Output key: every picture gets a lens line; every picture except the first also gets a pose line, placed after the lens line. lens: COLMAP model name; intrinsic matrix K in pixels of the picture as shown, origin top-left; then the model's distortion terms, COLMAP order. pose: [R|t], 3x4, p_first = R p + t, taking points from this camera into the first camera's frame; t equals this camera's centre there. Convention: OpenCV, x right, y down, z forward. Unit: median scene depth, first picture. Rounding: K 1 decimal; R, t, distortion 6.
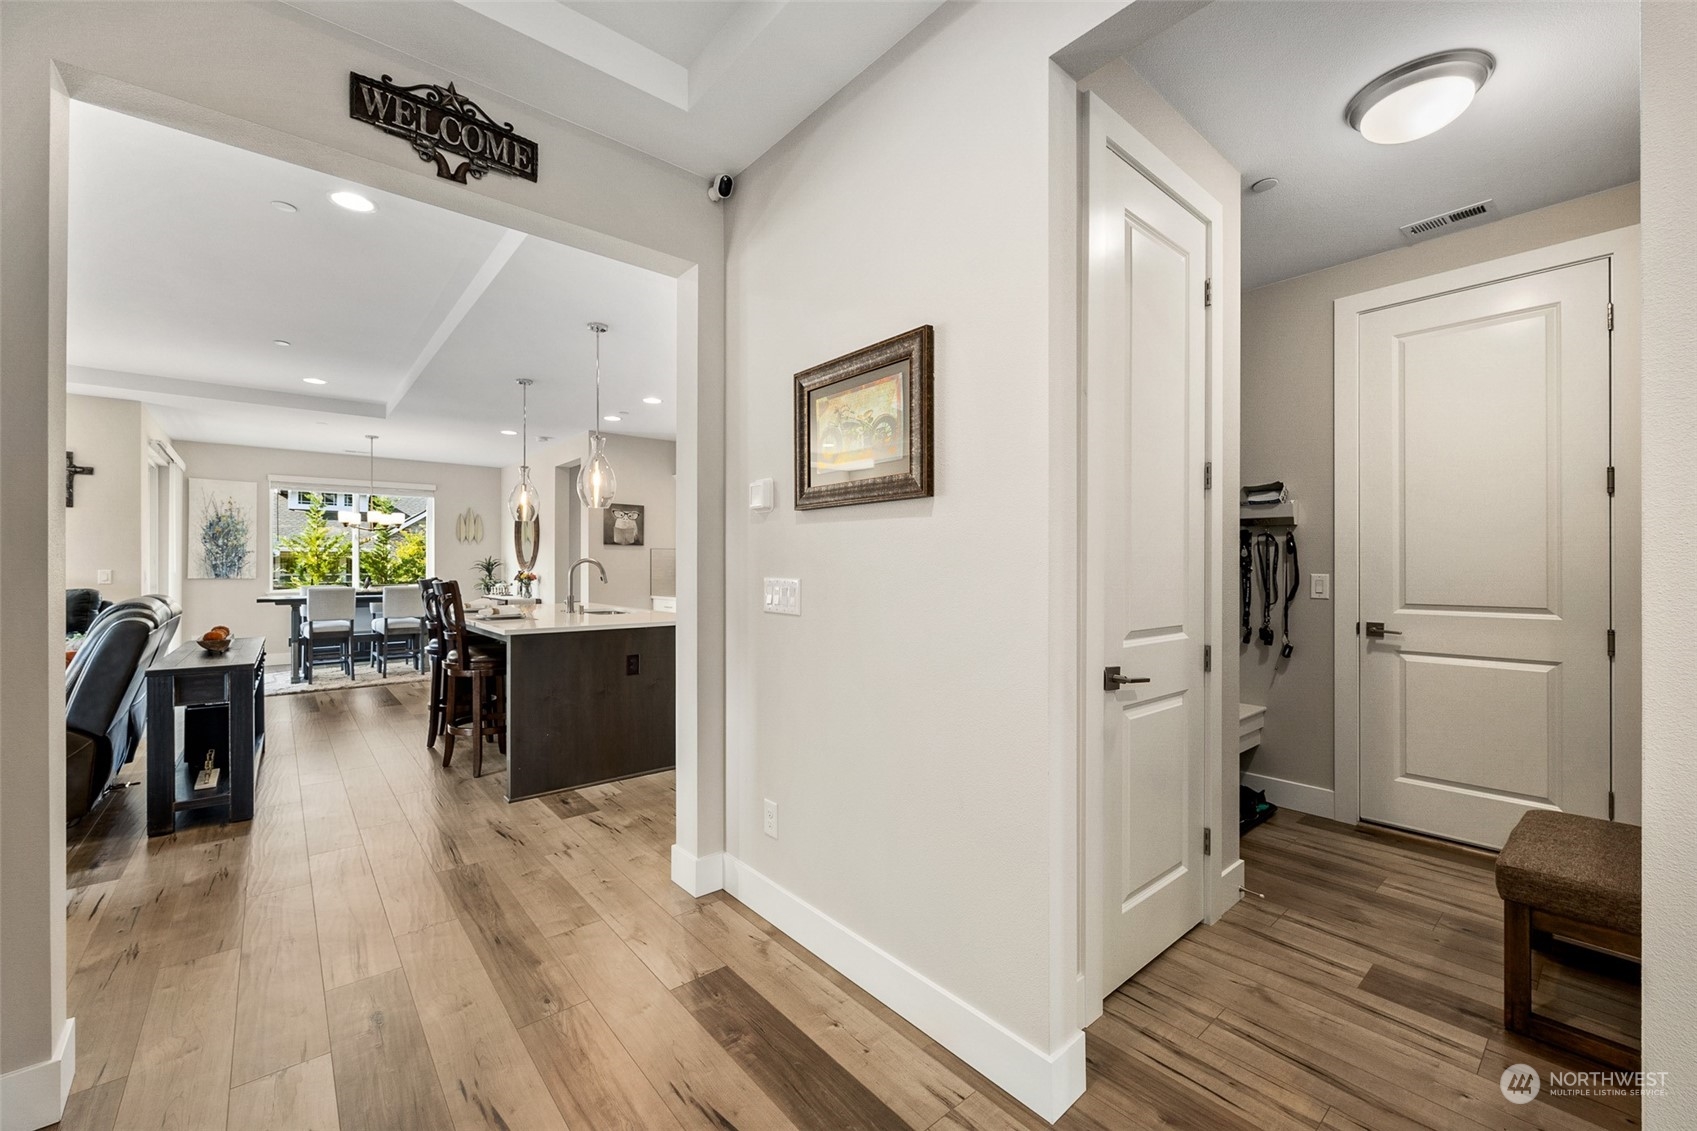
lens RADIAL K [[687.6, 0, 850.2], [0, 687.6, 568.8], [0, 0, 1]] dist [-0.002179, 0.000012]
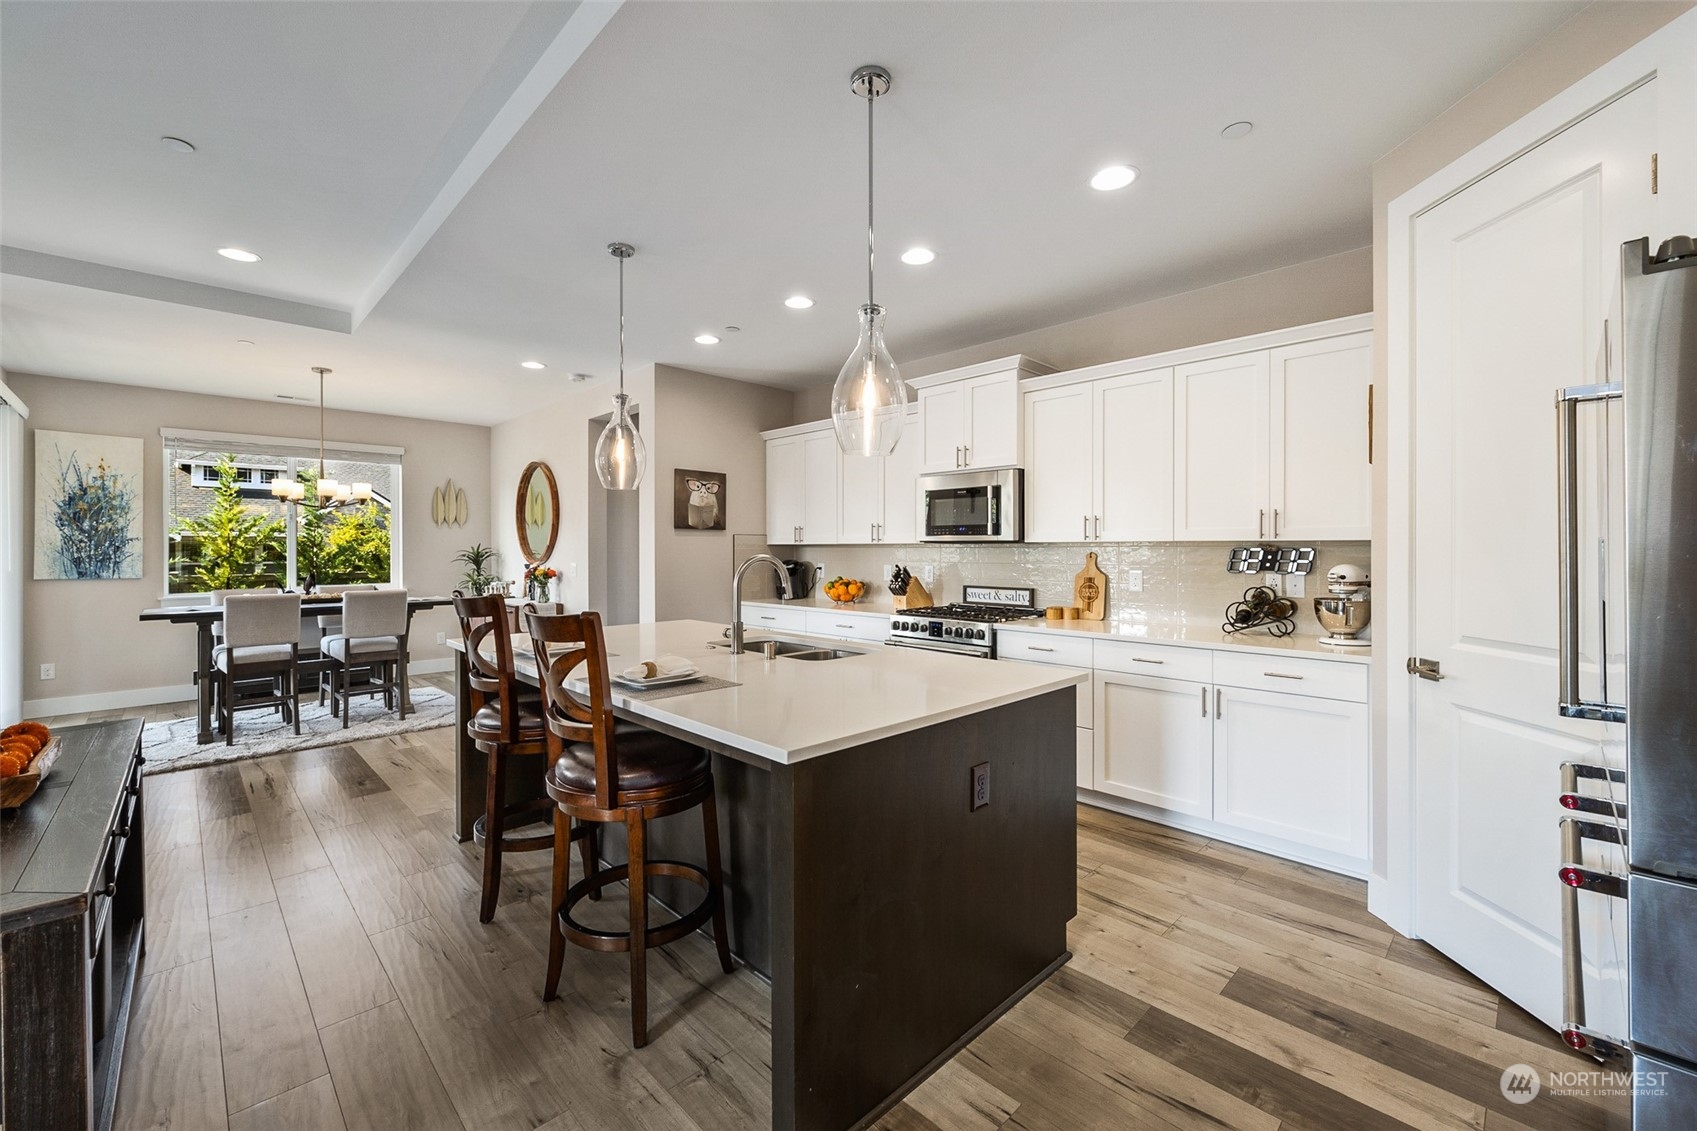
lens RADIAL K [[687.6, 0, 840.1], [0, 687.6, 554.2], [0, 0, 1]] dist [-0.002179, 0.000012]
pose [[0.997489, -0.002667, 0.070775, -0.230557], [0.002442, 0.999992, 0.003274, -0.010935], [-0.070783, -0.003093, 0.997487, 0.281650]]
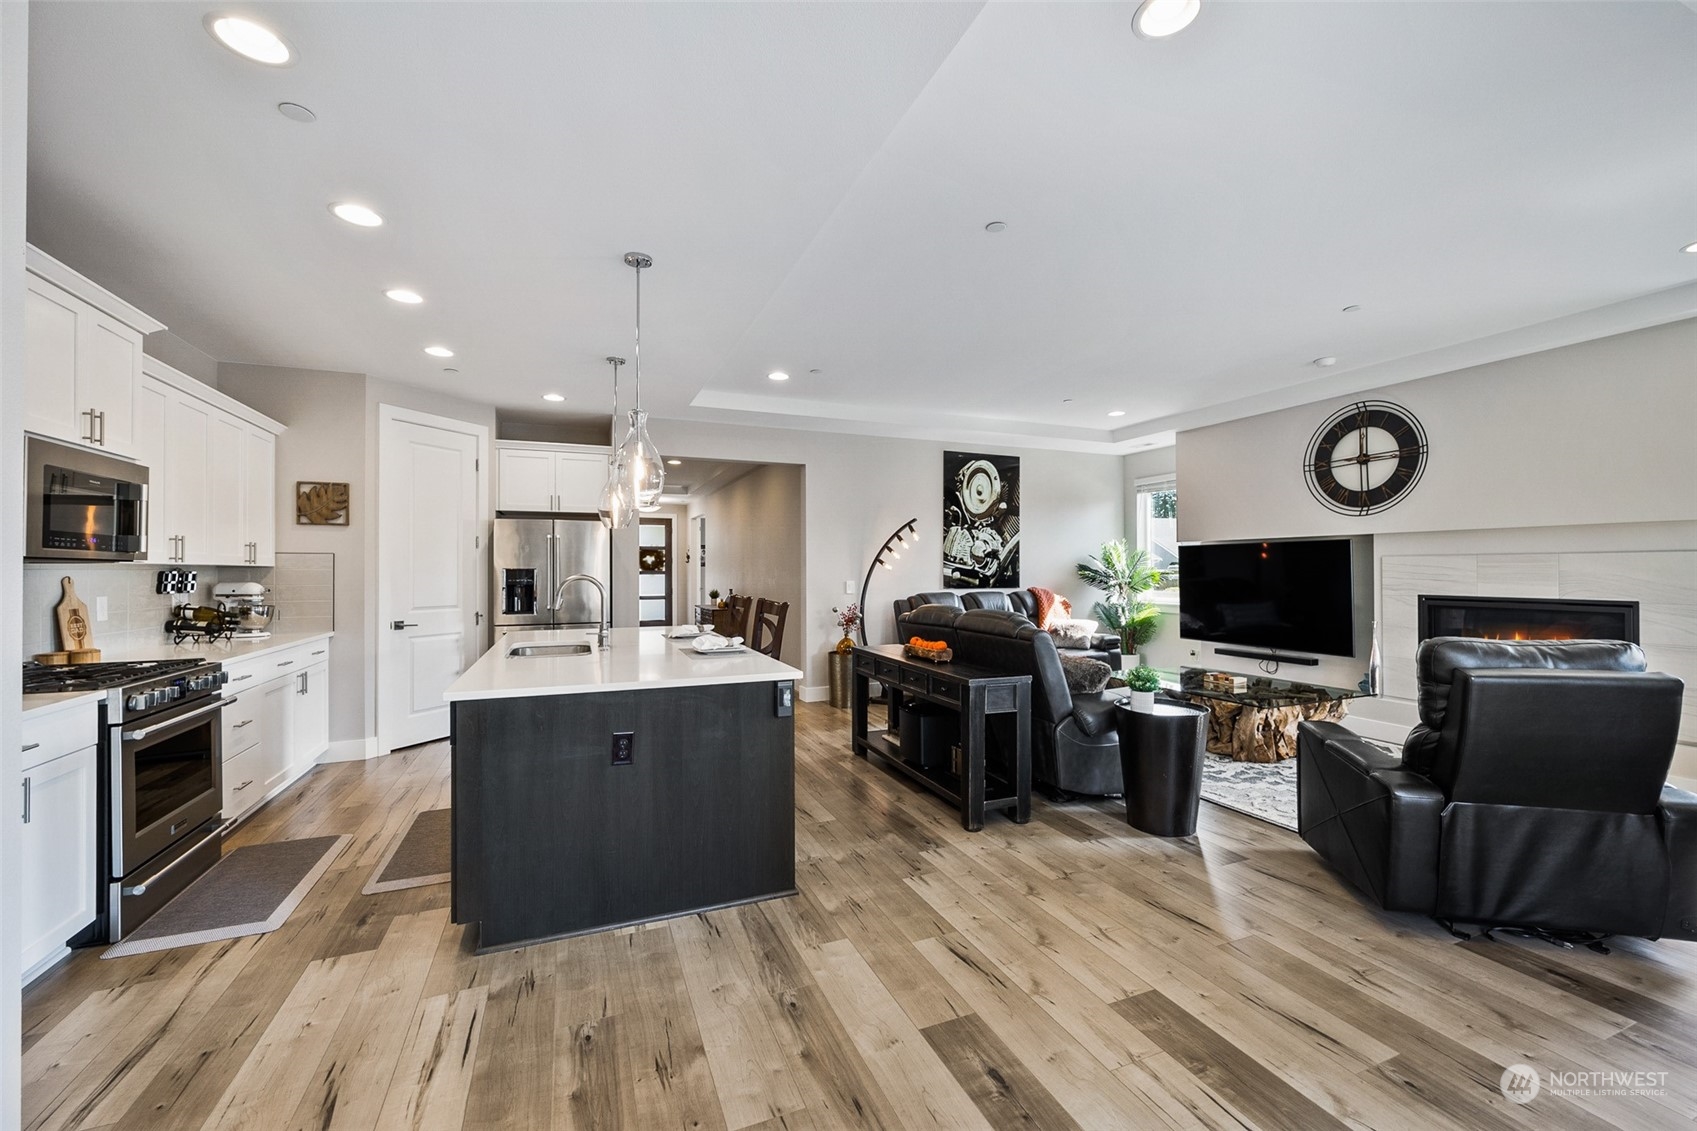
lens RADIAL K [[687.6, 0, 843.8], [0, 687.6, 564.8], [0, 0, 1]] dist [-0.002179, 0.000012]
pose [[-0.951921, 0.004463, 0.306312, -0.561591], [0.003744, 0.999989, -0.002935, -0.014212], [-0.306322, -0.001647, -0.951927, 1.030013]]
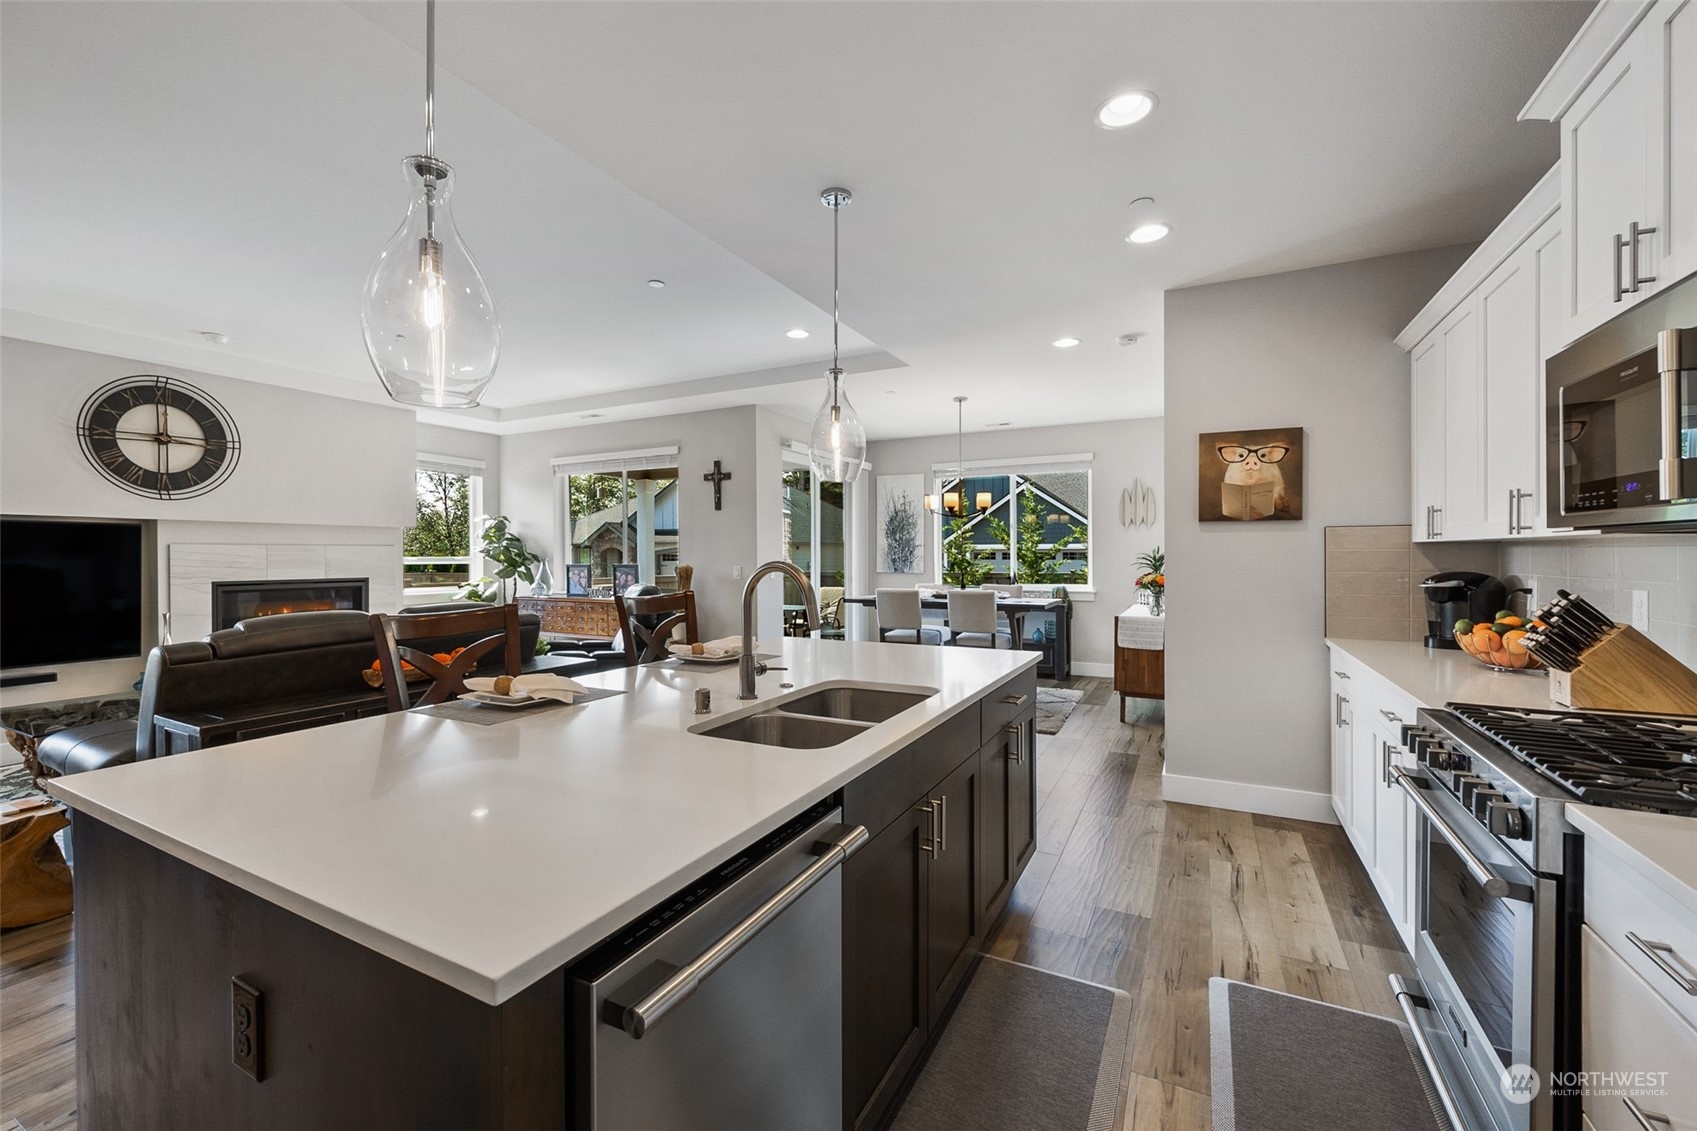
lens RADIAL K [[687.6, 0, 847.3], [0, 687.6, 562.3], [0, 0, 1]] dist [-0.002179, 0.000012]
pose [[0.387950, 0.009448, -0.921632, -0.013780], [-0.000874, 0.999951, 0.009883, -0.011454], [0.921680, -0.003028, 0.387939, 0.565646]]
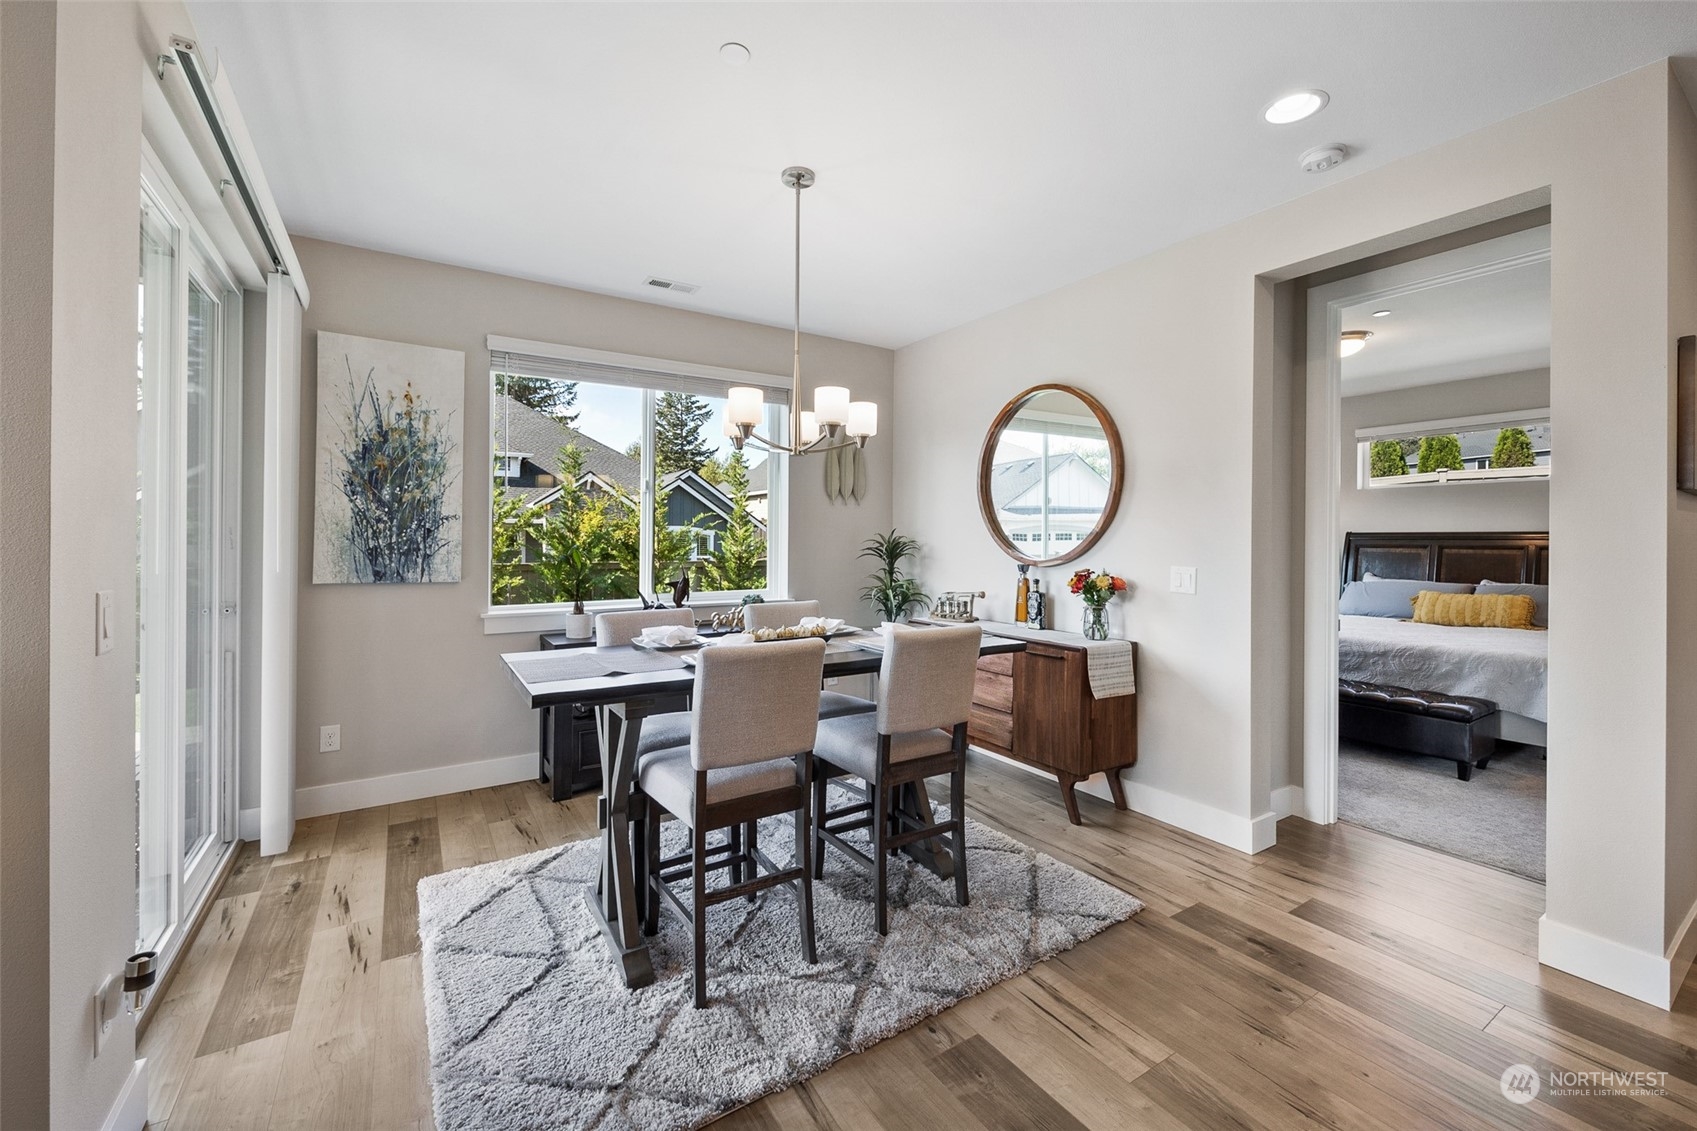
lens RADIAL K [[687.6, 0, 849.7], [0, 687.6, 541.3], [0, 0, 1]] dist [-0.002179, 0.000012]
pose [[0.992036, 0.006171, -0.125801, -0.622755], [-0.006241, 0.999981, -0.000157, -0.012639], [0.125798, 0.000941, 0.992055, 0.661598]]
